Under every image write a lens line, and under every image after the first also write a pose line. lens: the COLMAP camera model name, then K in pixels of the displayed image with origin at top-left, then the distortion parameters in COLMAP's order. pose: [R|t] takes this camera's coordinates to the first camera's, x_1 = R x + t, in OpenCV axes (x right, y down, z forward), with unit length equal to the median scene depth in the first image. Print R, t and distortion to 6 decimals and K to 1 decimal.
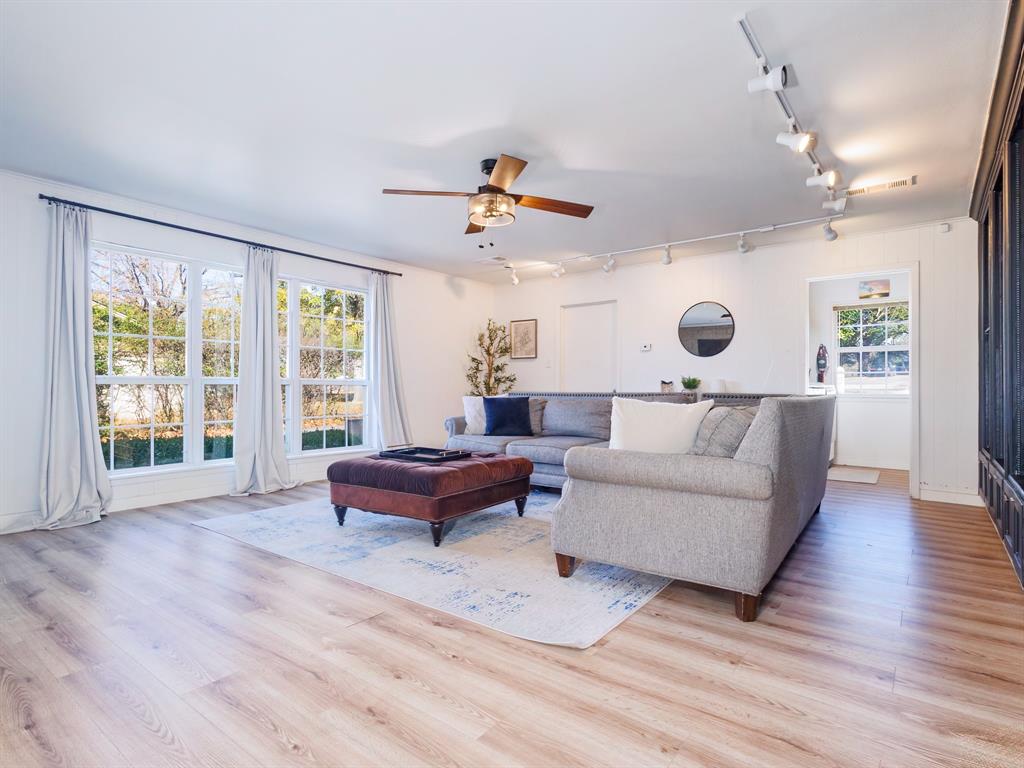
lens RADIAL K [[534.3, 0, 504.5], [0, 534.3, 390.5], [0, 0, 1]] dist [0.008691, 0.001008]
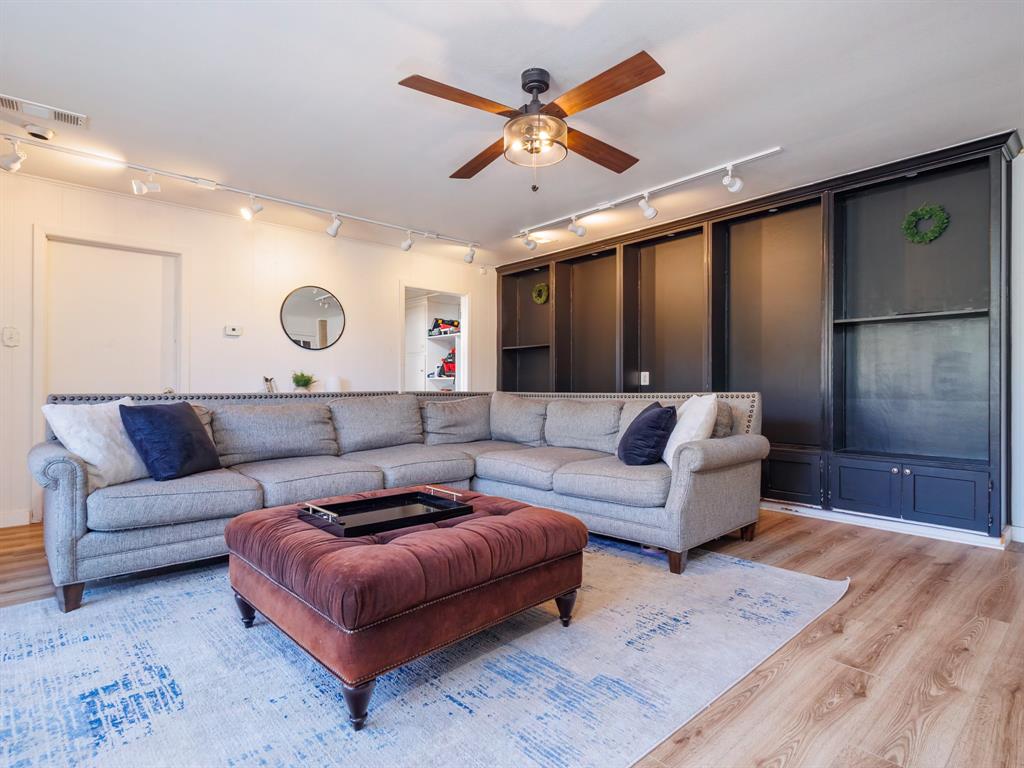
lens RADIAL K [[553.9, 0, 512.0], [0, 553.9, 384.0], [0, 0, 1]] dist [0.006063, -0.000644]
pose [[0.161121, 0.006101, 0.986916, -0.903223], [0.003736, 0.999970, -0.006792, -0.002660], [-0.986928, 0.004782, 0.161093, 1.059172]]
